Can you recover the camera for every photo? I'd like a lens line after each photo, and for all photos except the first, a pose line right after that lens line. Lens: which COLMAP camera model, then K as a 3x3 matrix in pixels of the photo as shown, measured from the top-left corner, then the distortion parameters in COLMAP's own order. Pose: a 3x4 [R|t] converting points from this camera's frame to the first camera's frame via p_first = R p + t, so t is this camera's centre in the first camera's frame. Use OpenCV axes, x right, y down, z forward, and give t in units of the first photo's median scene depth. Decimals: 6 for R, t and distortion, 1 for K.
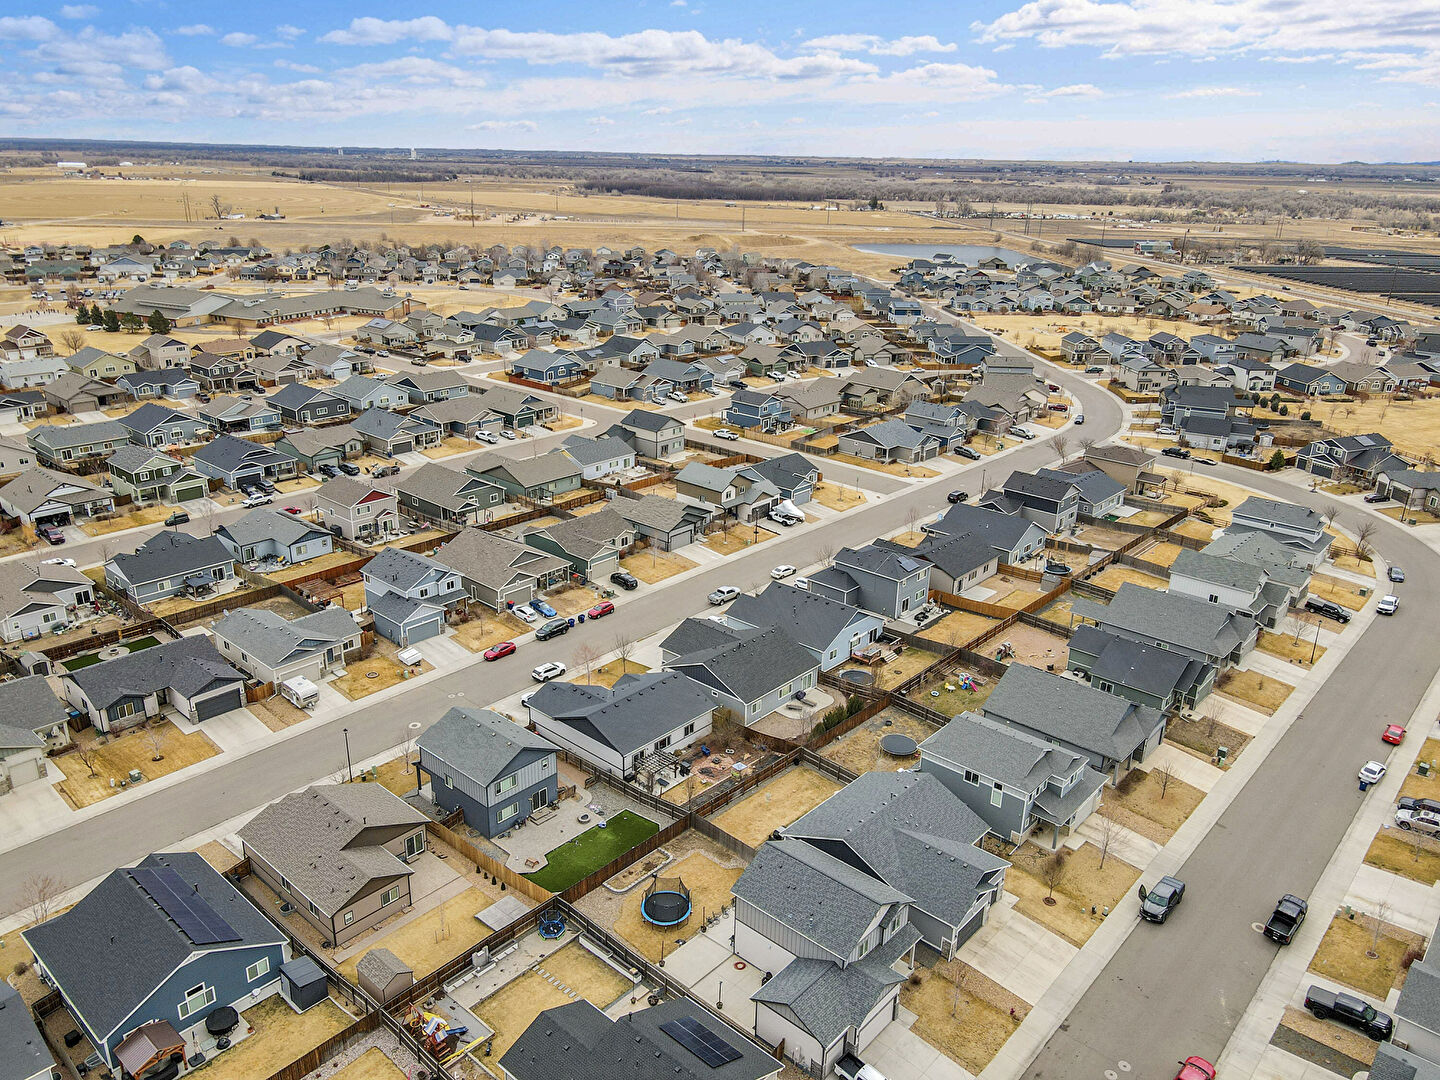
lens RADIAL K [[1057.8, 0, 720.0], [0, 1057.8, 540.0], [0, 0, 1]] dist [-0.005816, 0.022832]
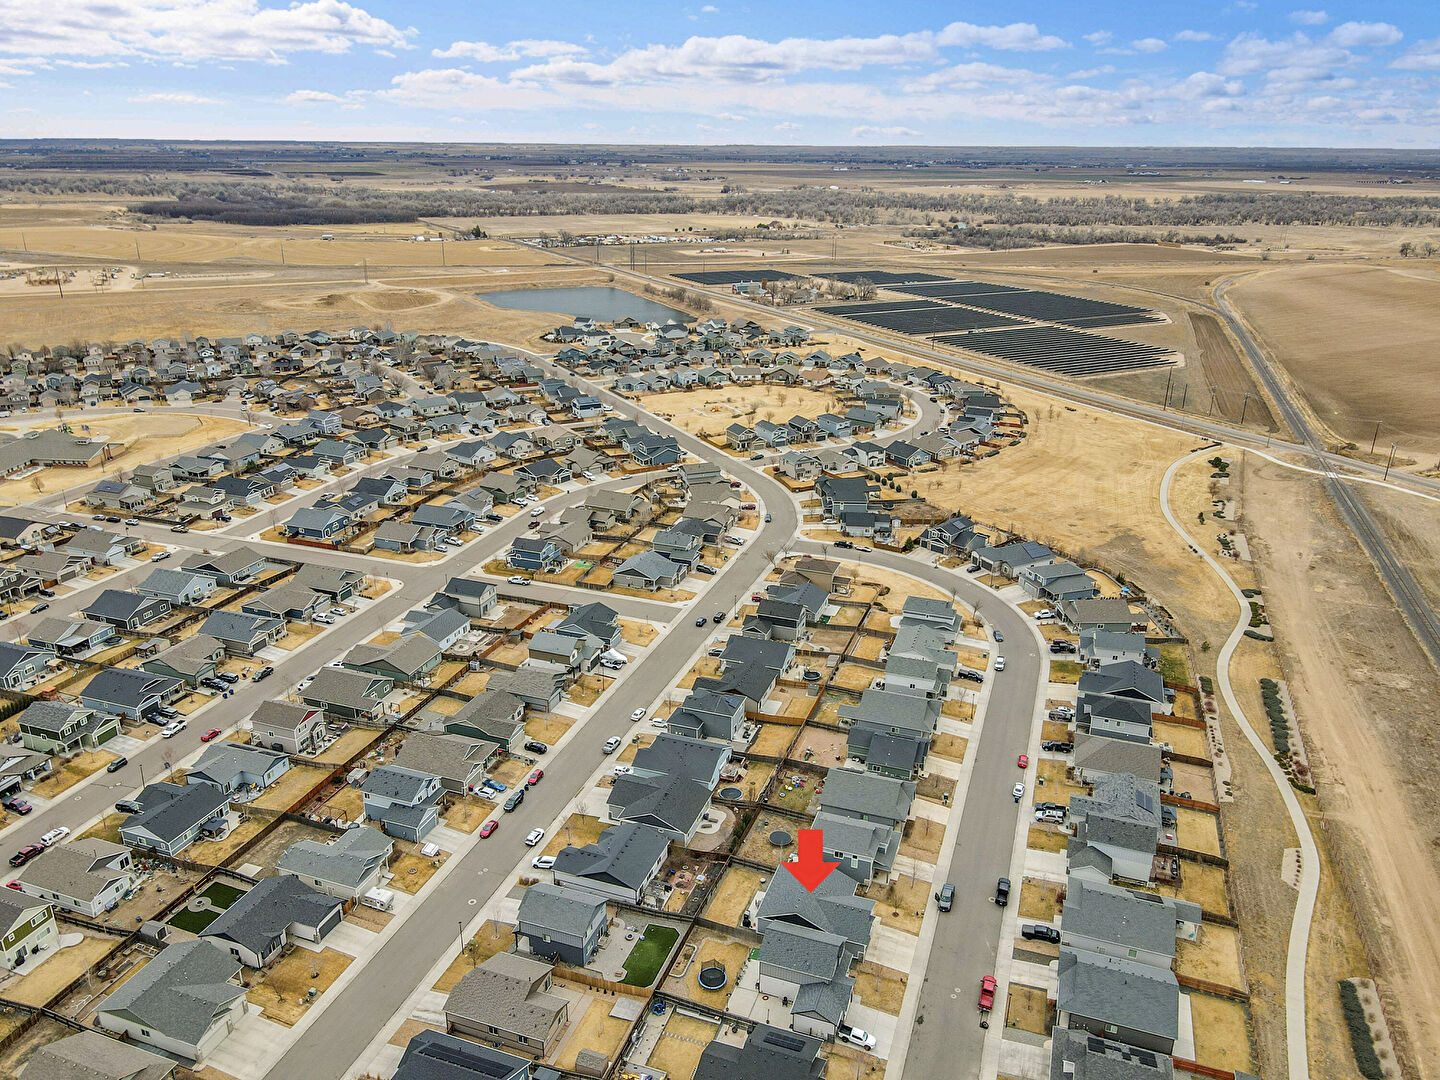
lens RADIAL K [[1057.5, 0, 720.0], [0, 1057.5, 540.0], [0, 0, 1]] dist [-0.010928, 0.044349]
pose [[0.926051, -0.144112, 0.348799, -0.338359], [0.138638, 0.989504, 0.040749, -0.275173], [-0.351011, 0.010621, 0.936311, -0.411121]]
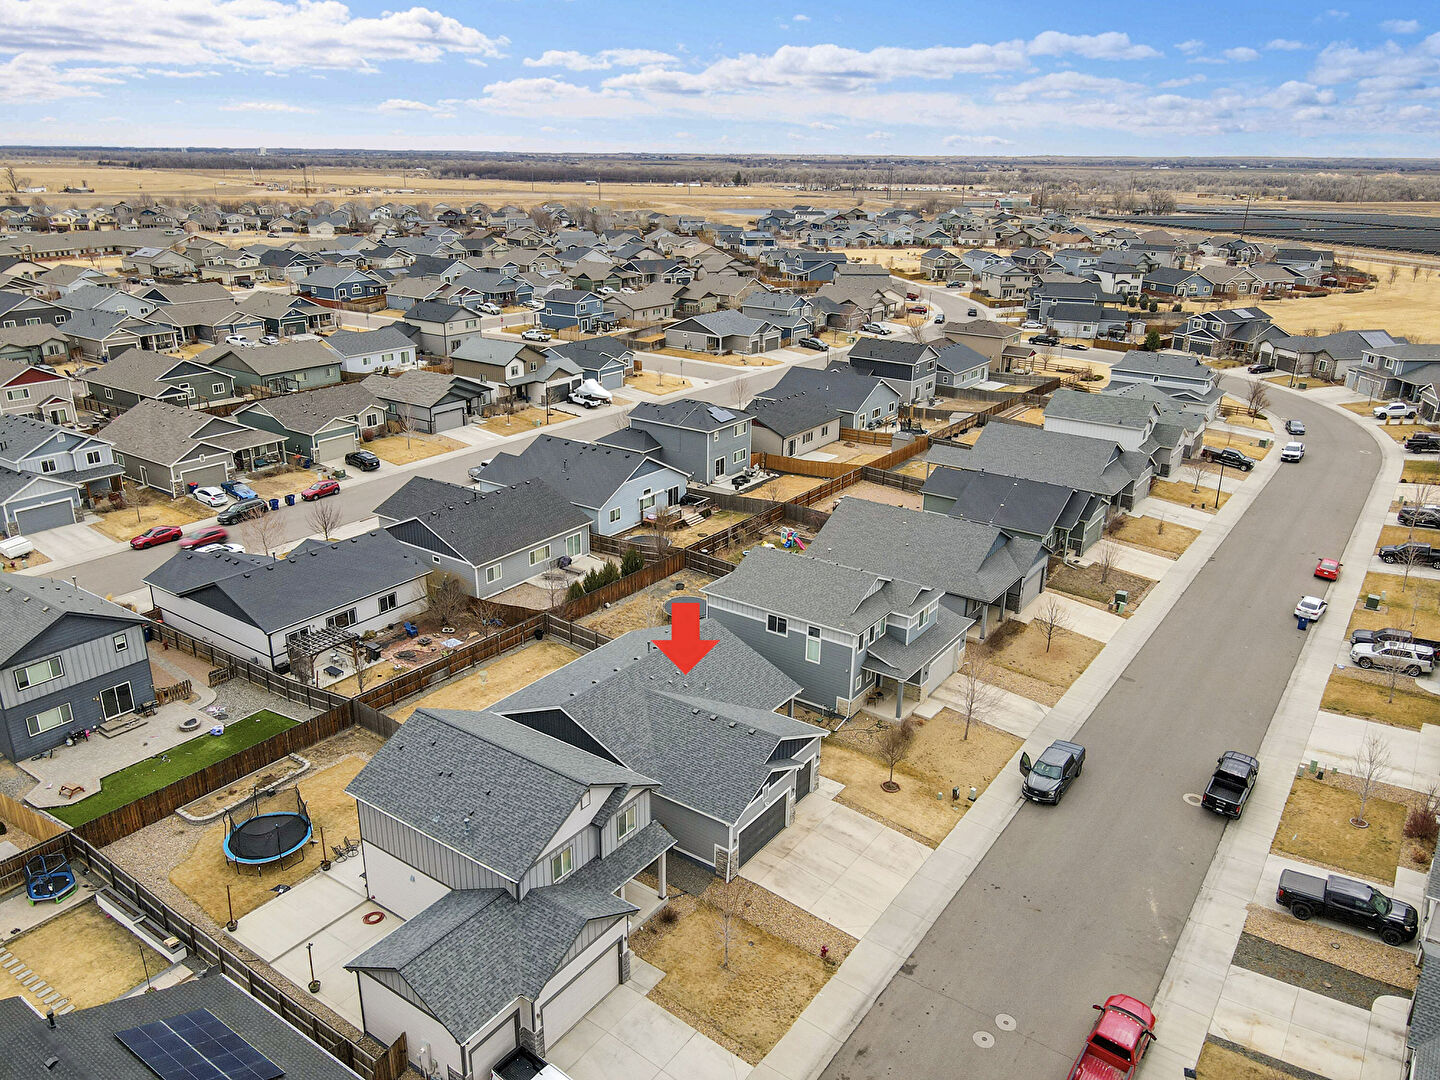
lens RADIAL K [[1057.5, 0, 720.0], [0, 1057.5, 540.0], [0, 0, 1]] dist [-0.010928, 0.044349]
pose [[0.993295, -0.047209, 0.105524, 0.092046], [0.047105, 0.998884, 0.003478, 0.115550], [-0.105571, 0.001516, 0.994411, 0.227589]]
